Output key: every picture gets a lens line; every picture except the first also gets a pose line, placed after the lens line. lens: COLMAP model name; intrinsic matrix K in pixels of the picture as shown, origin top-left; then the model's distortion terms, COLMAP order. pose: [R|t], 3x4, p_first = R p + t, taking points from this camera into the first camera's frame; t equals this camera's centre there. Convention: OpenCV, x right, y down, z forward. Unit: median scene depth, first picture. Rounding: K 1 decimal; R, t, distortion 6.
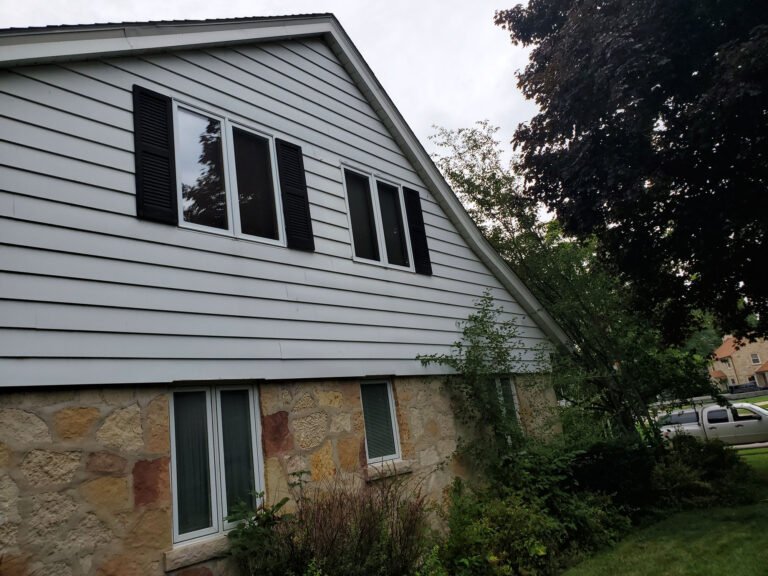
lens RADIAL K [[589.3, 0, 396.9], [0, 589.3, 269.9], [0, 0, 1]] dist [0.028562, -0.000043]
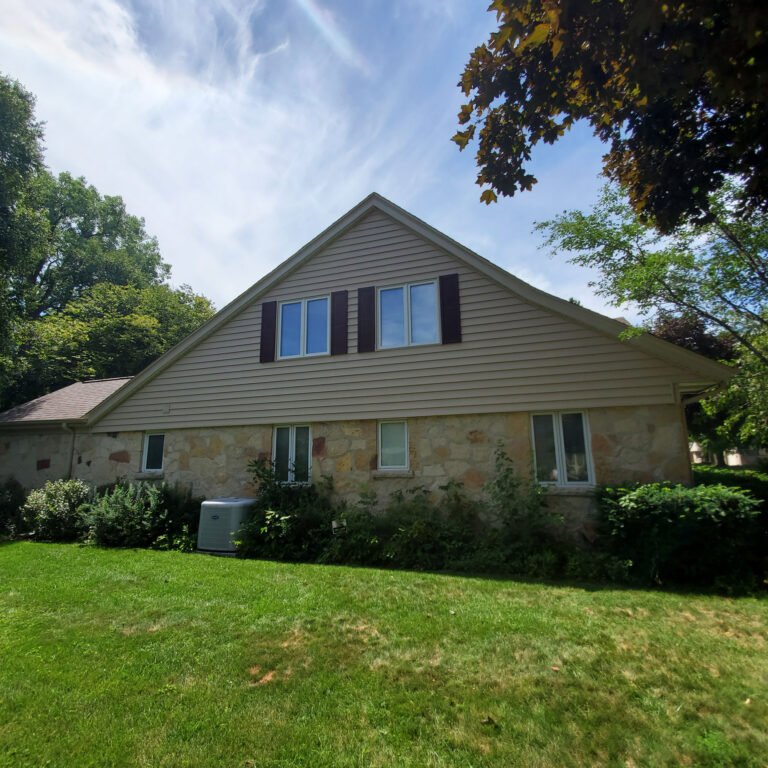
lens RADIAL K [[403.6, 0, 383.3], [0, 403.6, 390.2], [0, 0, 1]] dist [0.013486, -0.014386]
pose [[0.411658, -0.028228, -0.910901, 1.176447], [0.202189, 0.977440, 0.061084, 0.035591], [0.888626, -0.209320, 0.408079, 0.638878]]
